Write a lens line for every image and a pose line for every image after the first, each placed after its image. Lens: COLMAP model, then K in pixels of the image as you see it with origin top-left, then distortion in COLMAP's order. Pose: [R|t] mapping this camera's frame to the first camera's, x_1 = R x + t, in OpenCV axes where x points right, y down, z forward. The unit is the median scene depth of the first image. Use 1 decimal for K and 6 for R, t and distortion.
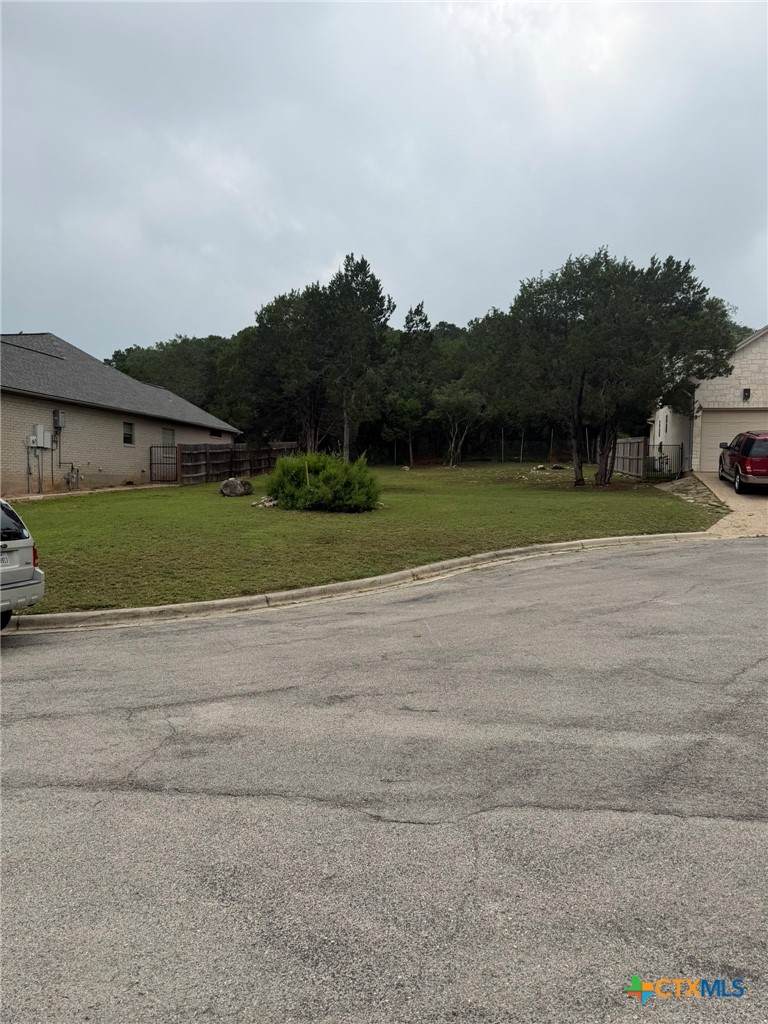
lens RADIAL K [[721.5, 0, 391.8], [0, 721.5, 508.6], [0, 0, 1]] dist [0.160113, -0.320750]
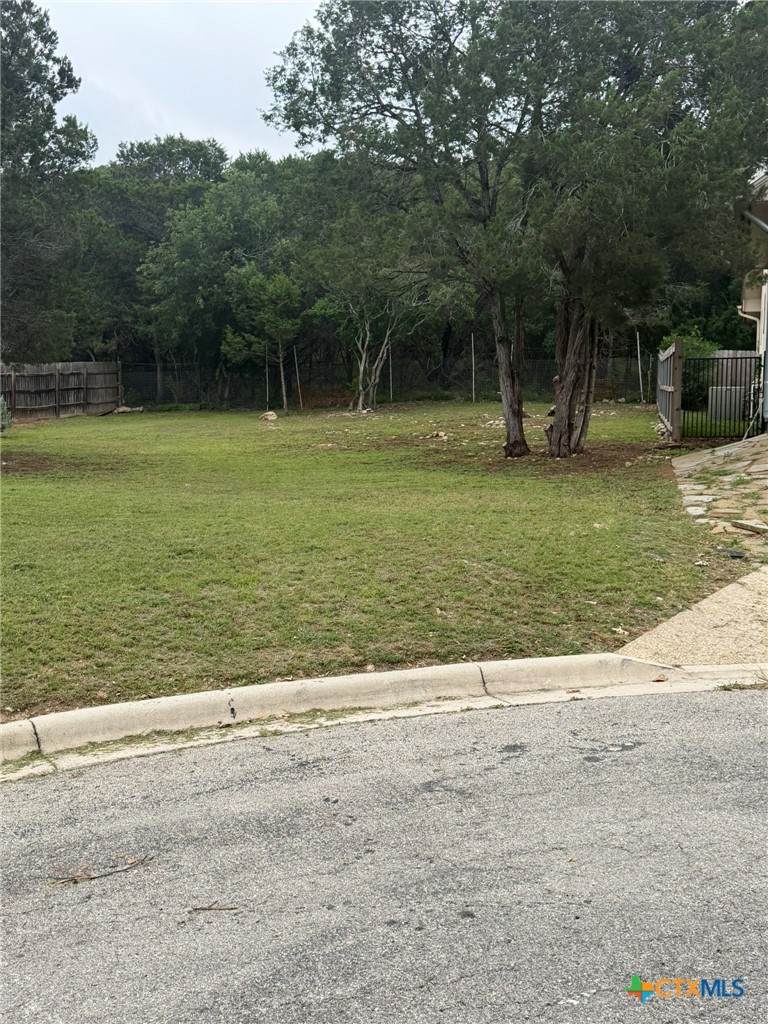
lens RADIAL K [[1131.4, 0, 384.0], [0, 1131.4, 512.0], [0, 0, 1]] dist [0.195530, -0.459773]
pose [[0.999035, -0.003490, -0.043780, 0.210125], [0.004808, 0.999537, 0.030036, -0.018941], [0.043655, -0.030218, 0.998590, 0.340093]]
